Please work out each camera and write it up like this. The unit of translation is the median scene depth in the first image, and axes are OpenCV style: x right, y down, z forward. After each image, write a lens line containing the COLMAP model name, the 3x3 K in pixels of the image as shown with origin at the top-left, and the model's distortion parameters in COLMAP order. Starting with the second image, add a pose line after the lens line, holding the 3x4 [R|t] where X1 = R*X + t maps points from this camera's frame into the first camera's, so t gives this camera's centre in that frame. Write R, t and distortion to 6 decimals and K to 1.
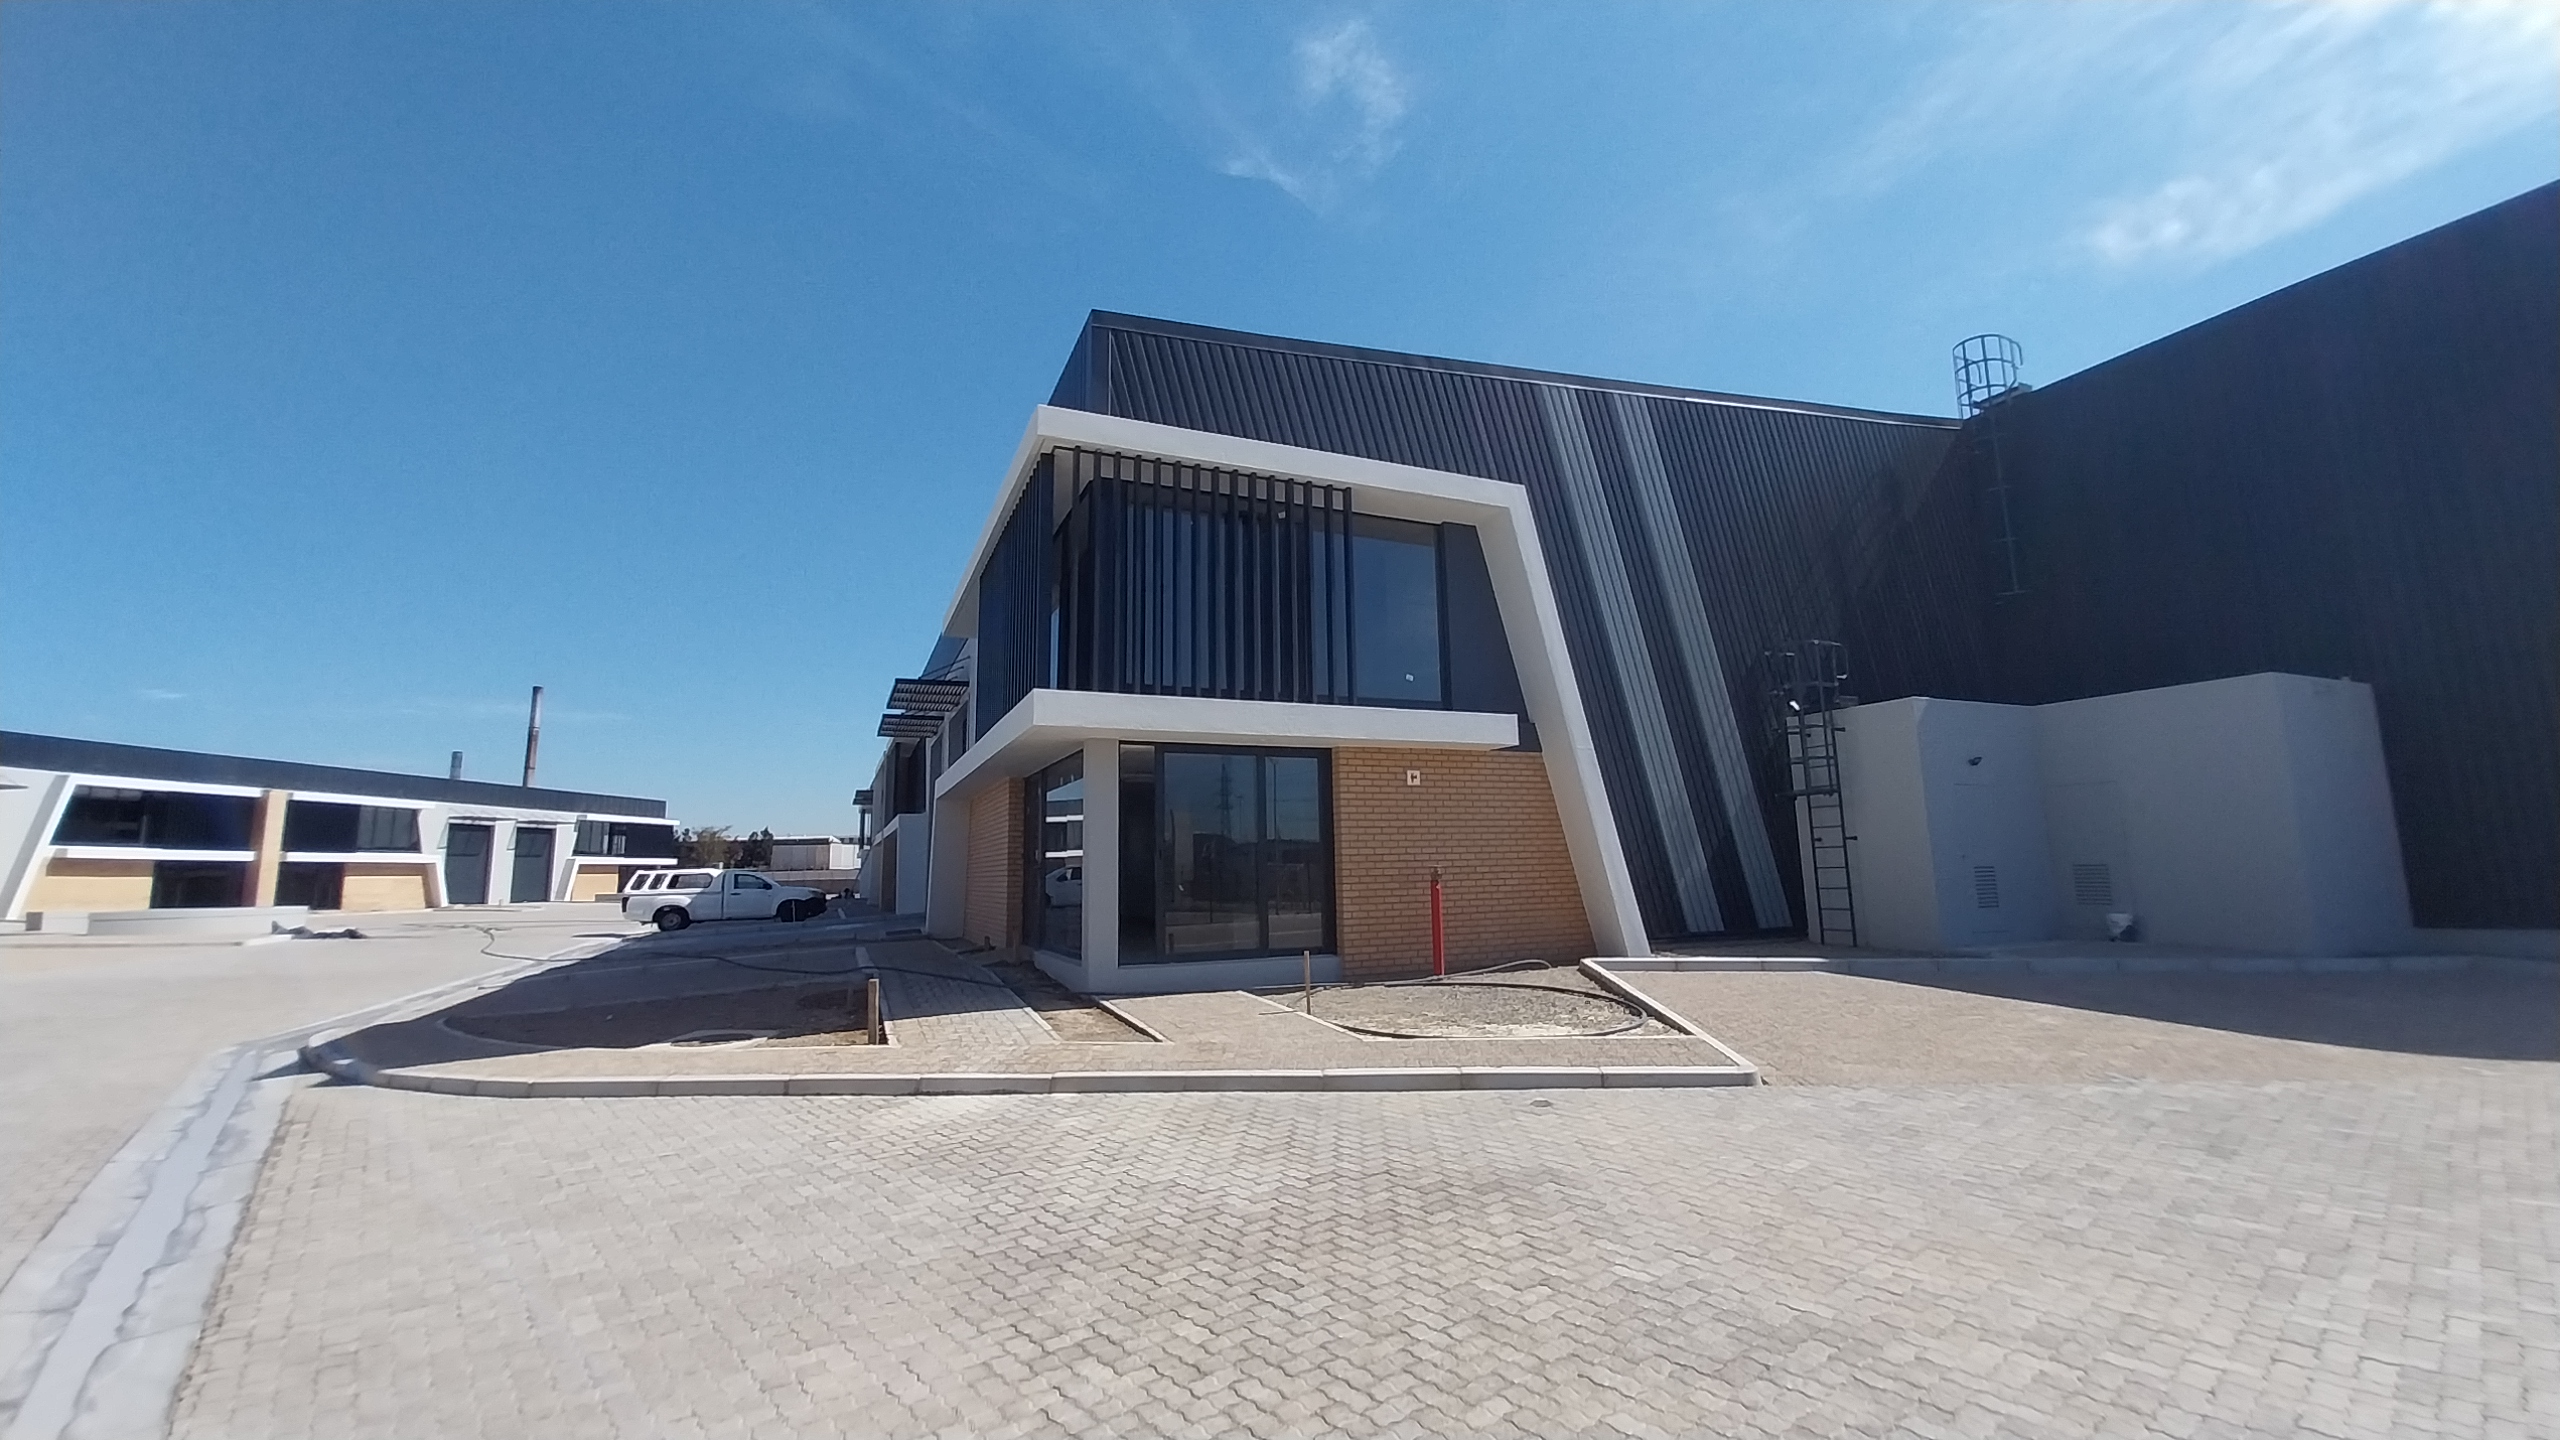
lens RADIAL K [[990.5, 0, 1288.8], [0, 990.5, 714.3], [0, 0, 1]] dist [0.018887, -0.015883]
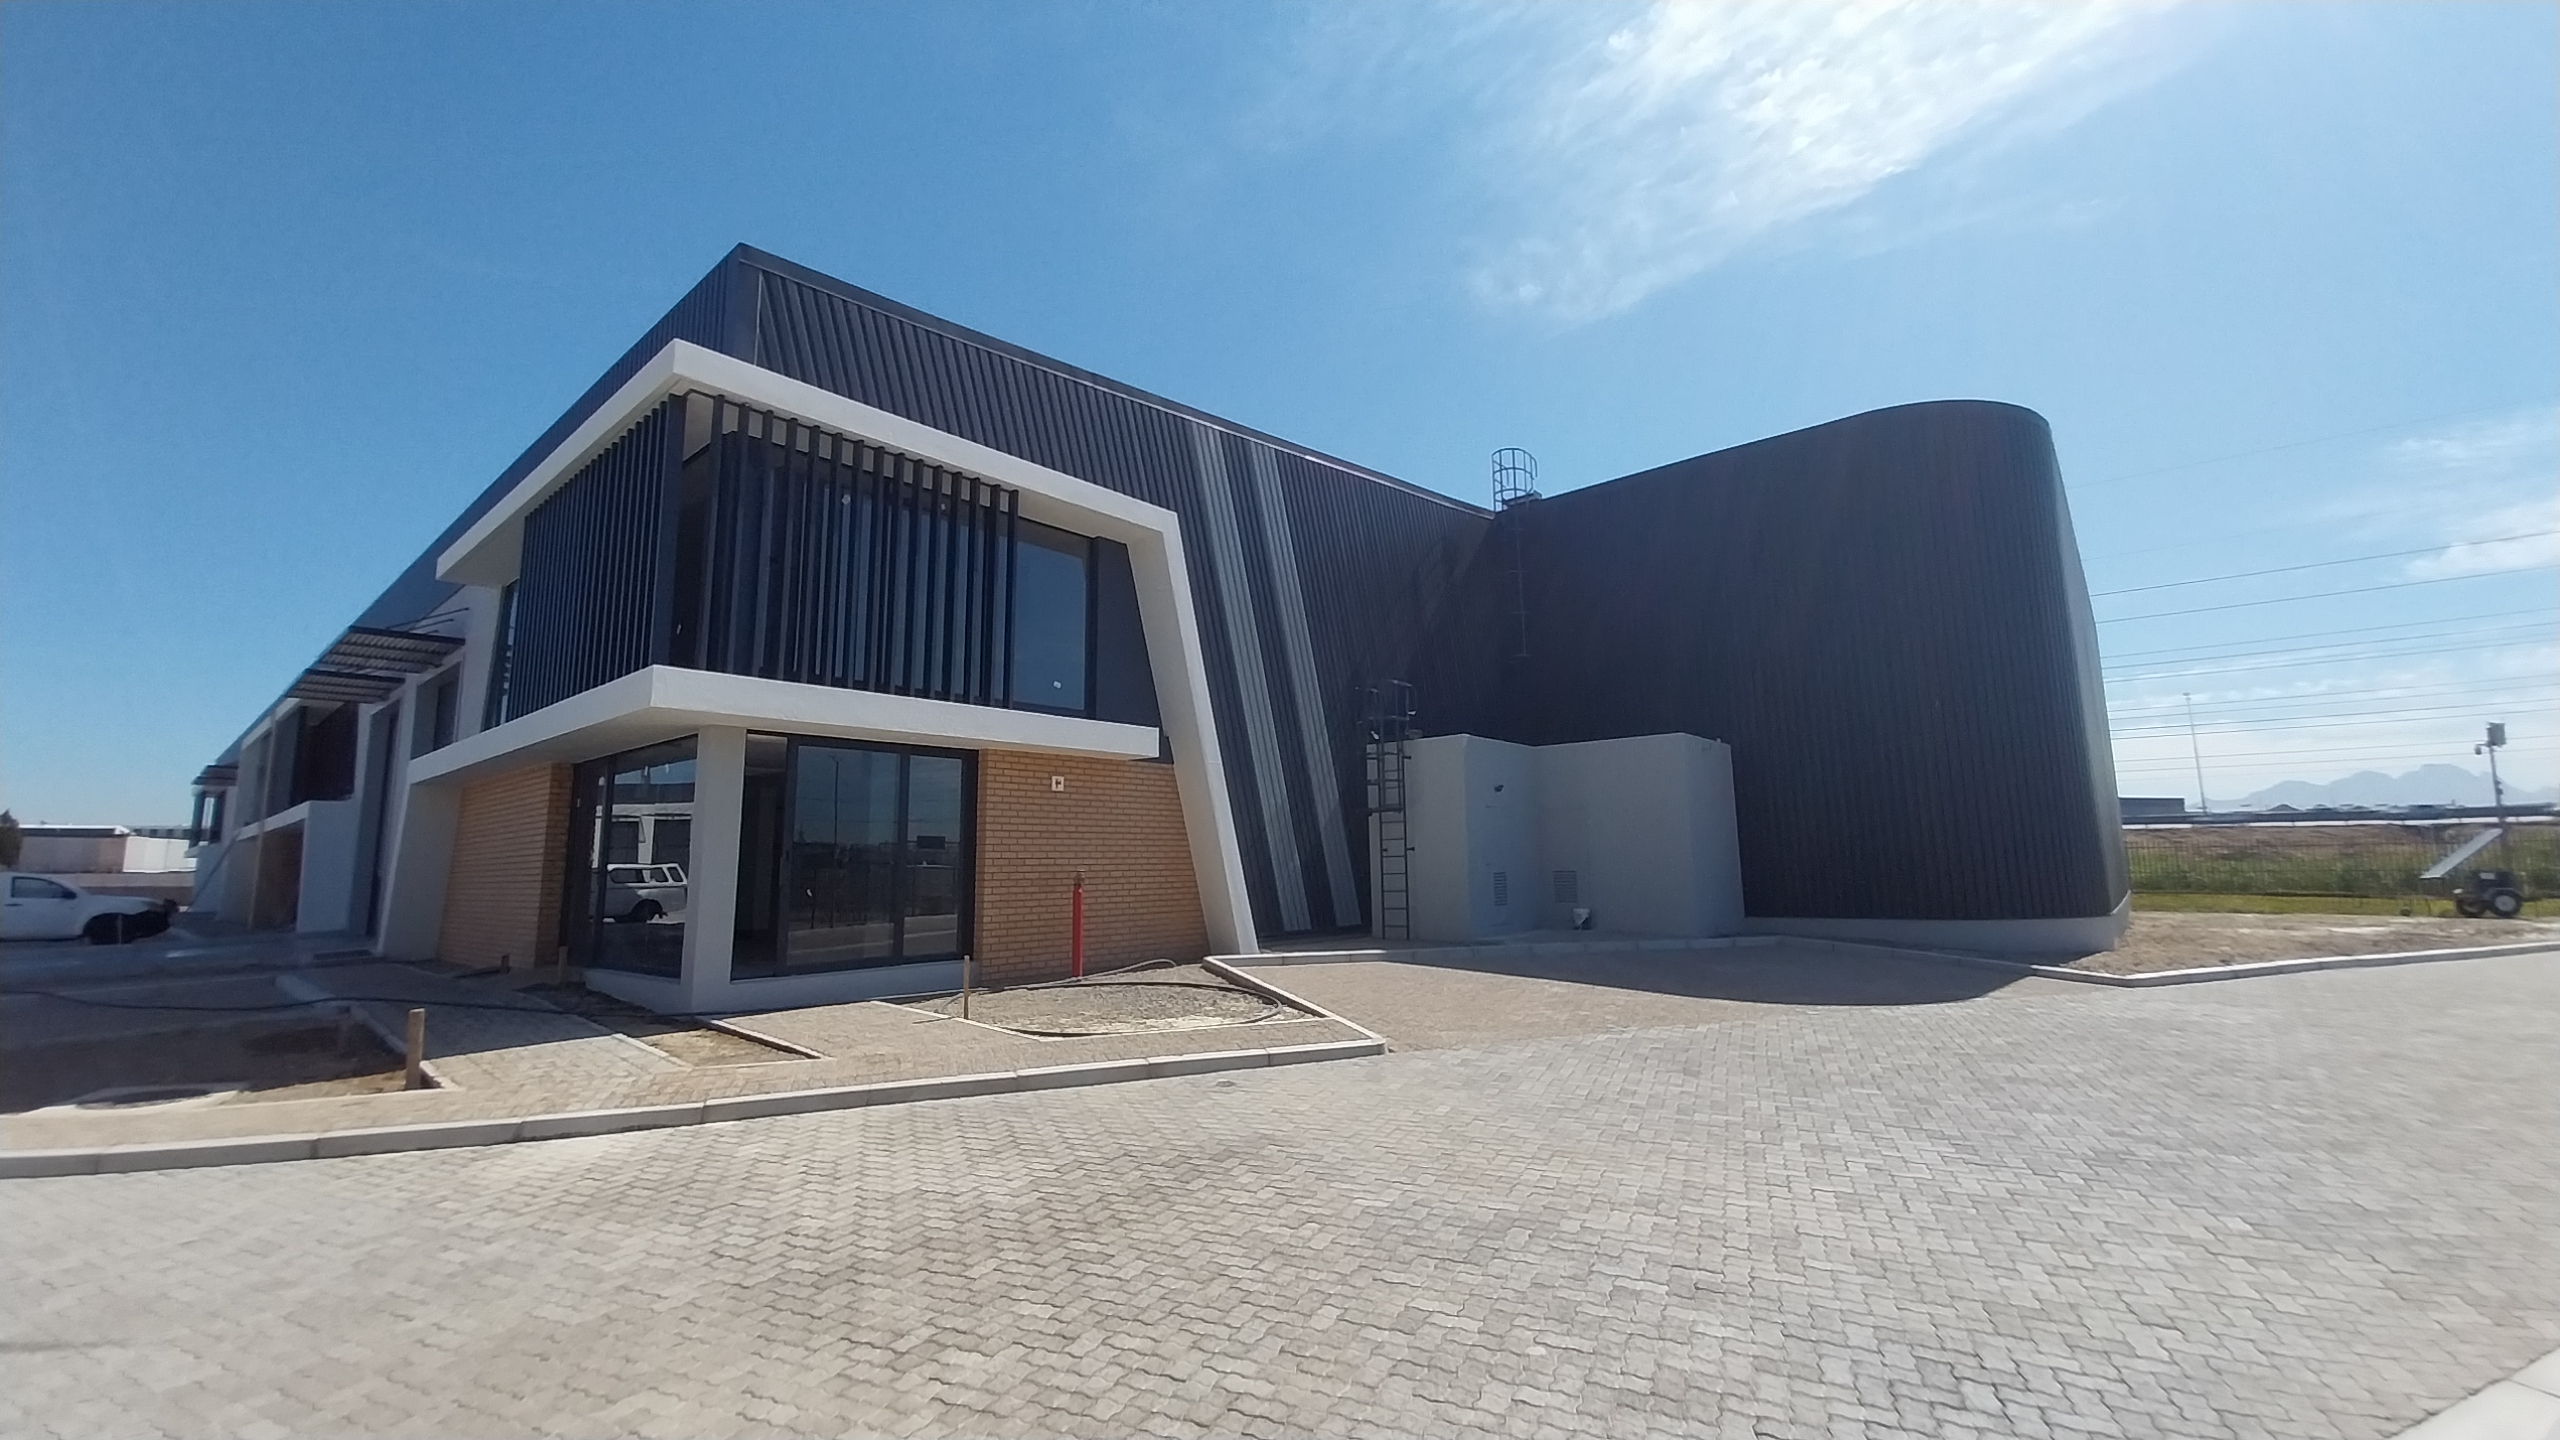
lens RADIAL K [[990.5, 0, 1288.8], [0, 990.5, 714.3], [0, 0, 1]] dist [0.018887, -0.015883]
pose [[0.902189, 0.070320, 0.425570, -0.111218], [-0.067857, 0.997475, -0.020966, -0.001925], [-0.425970, -0.009962, 0.904682, -0.020585]]
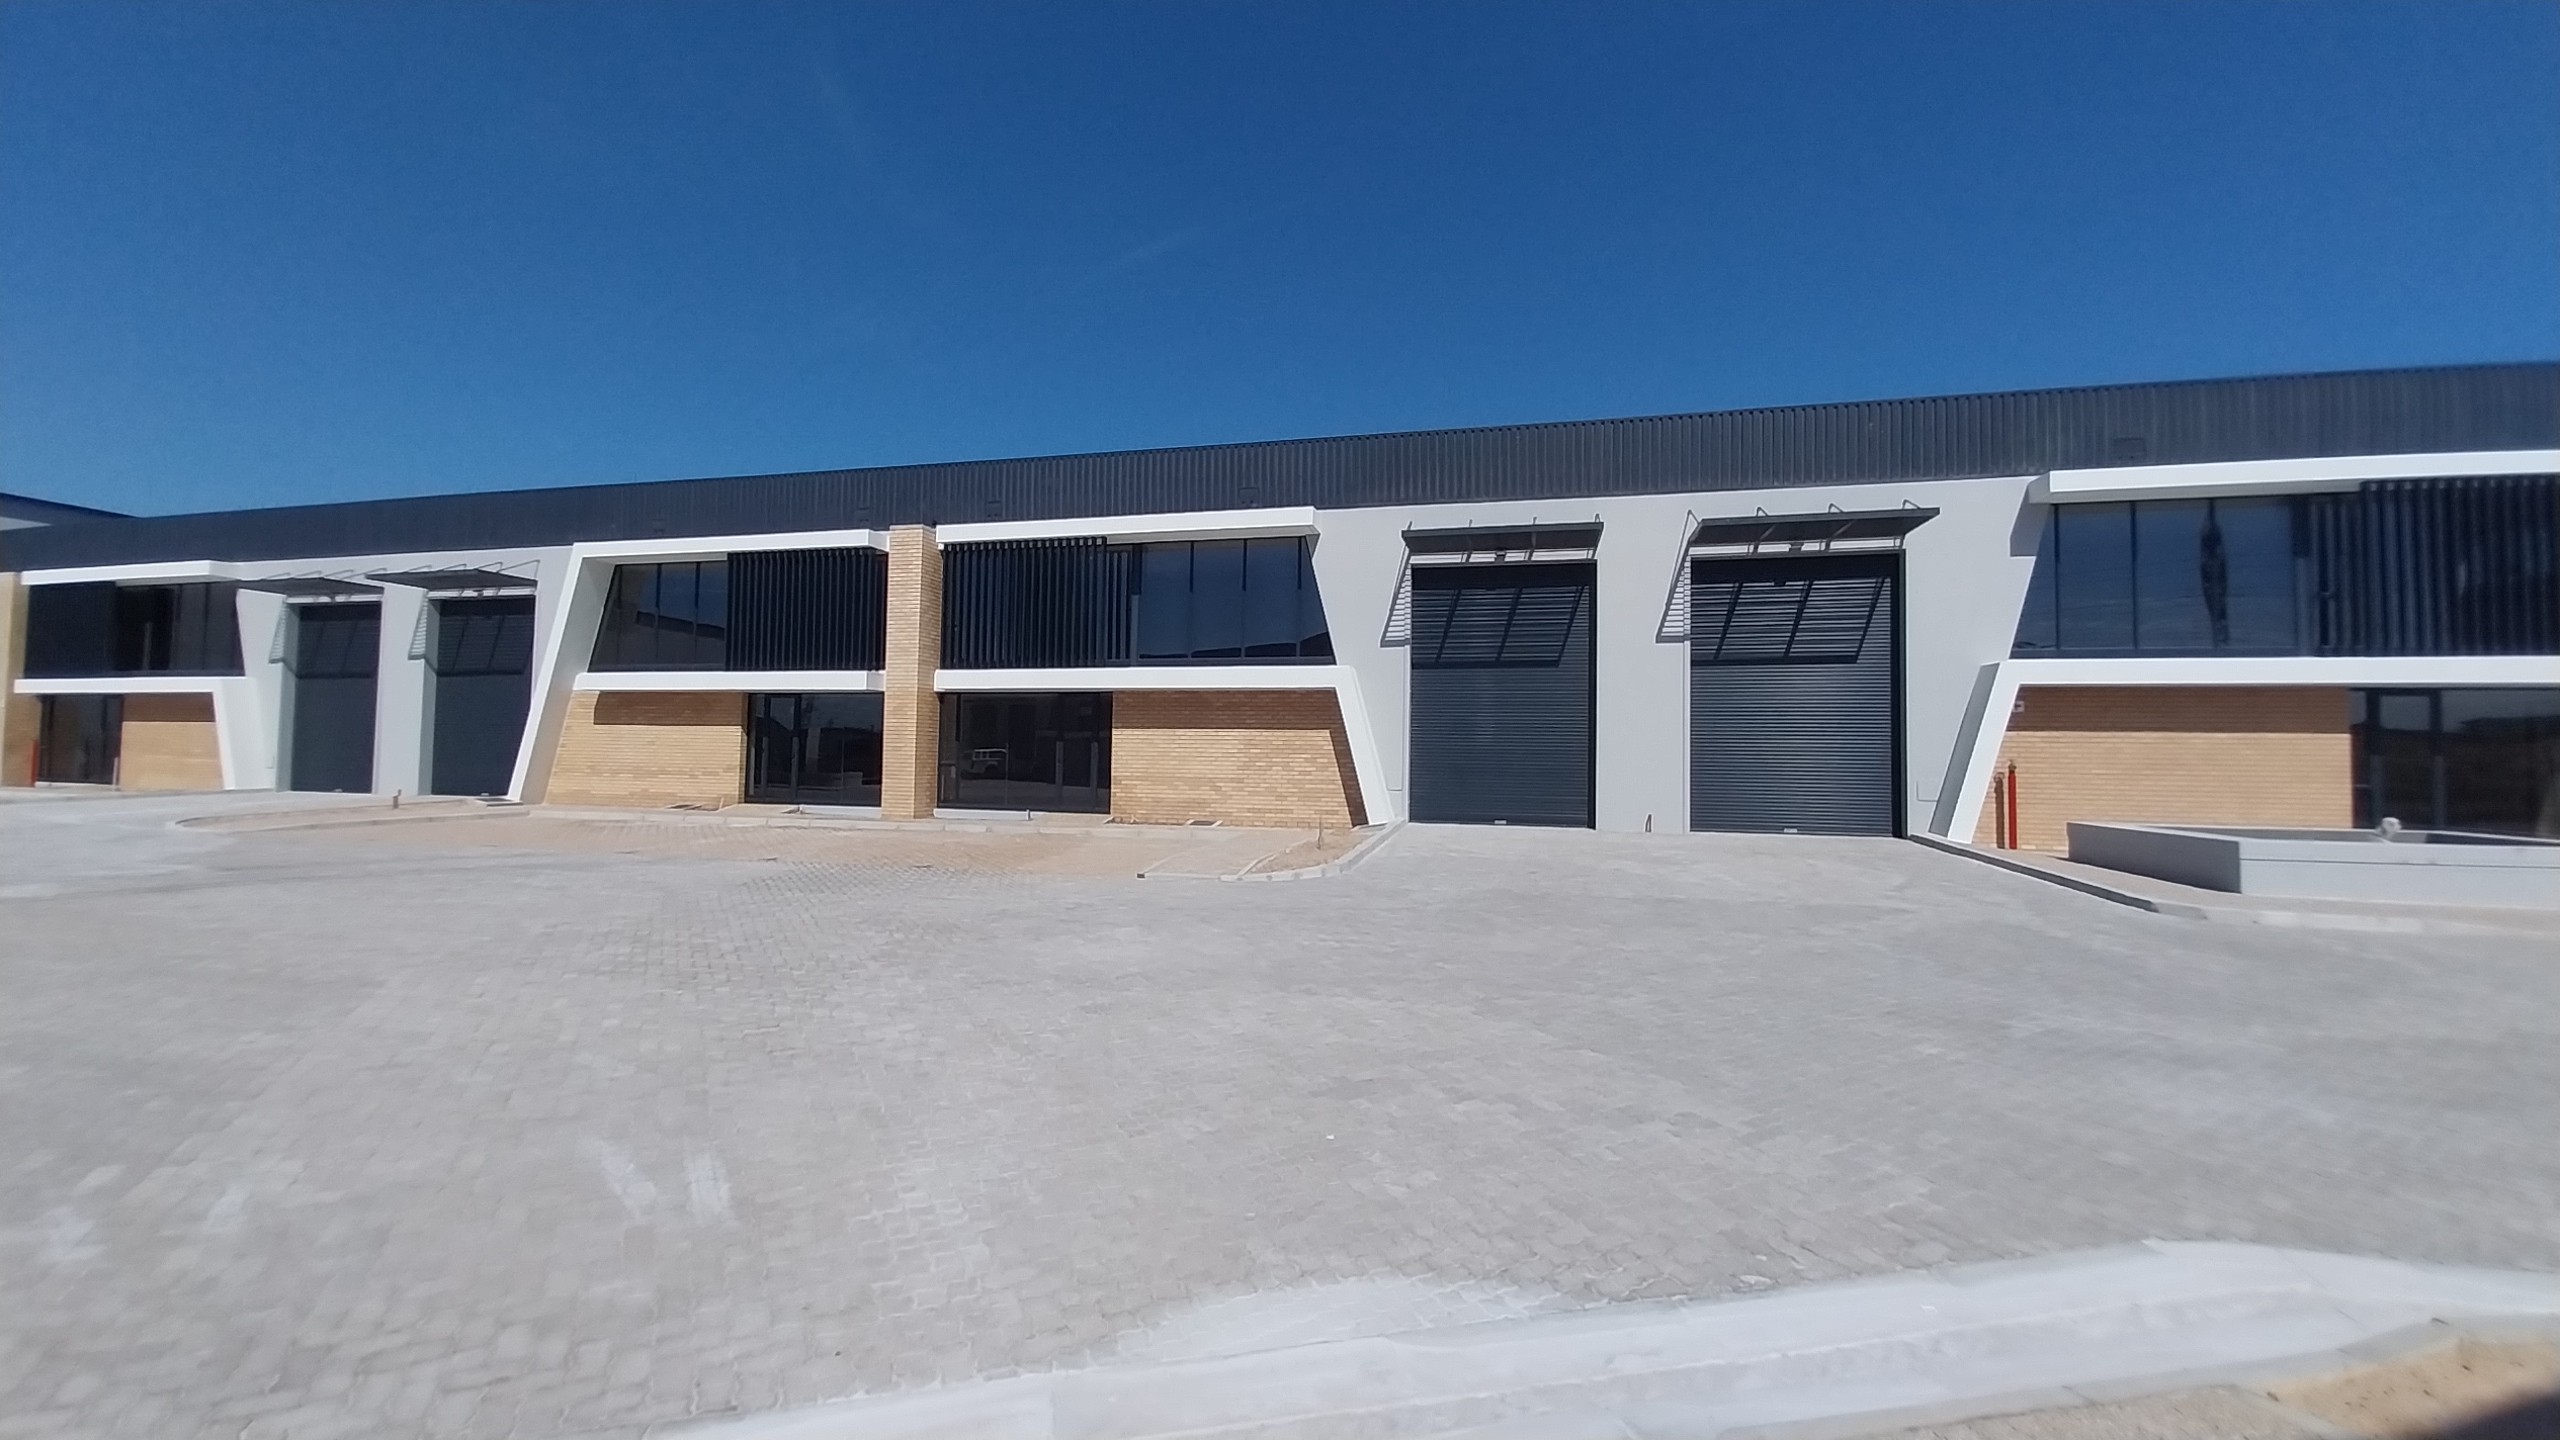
lens RADIAL K [[974.2, 0, 1280.0], [0, 974.2, 720.0], [0, 0, 1]] dist [0.032991, -0.014501]
pose [[-0.179217, 0.009308, -0.983766, -2.870292], [0.149587, 0.988587, -0.017897, 0.851445], [0.972371, -0.150366, -0.178564, 5.464435]]
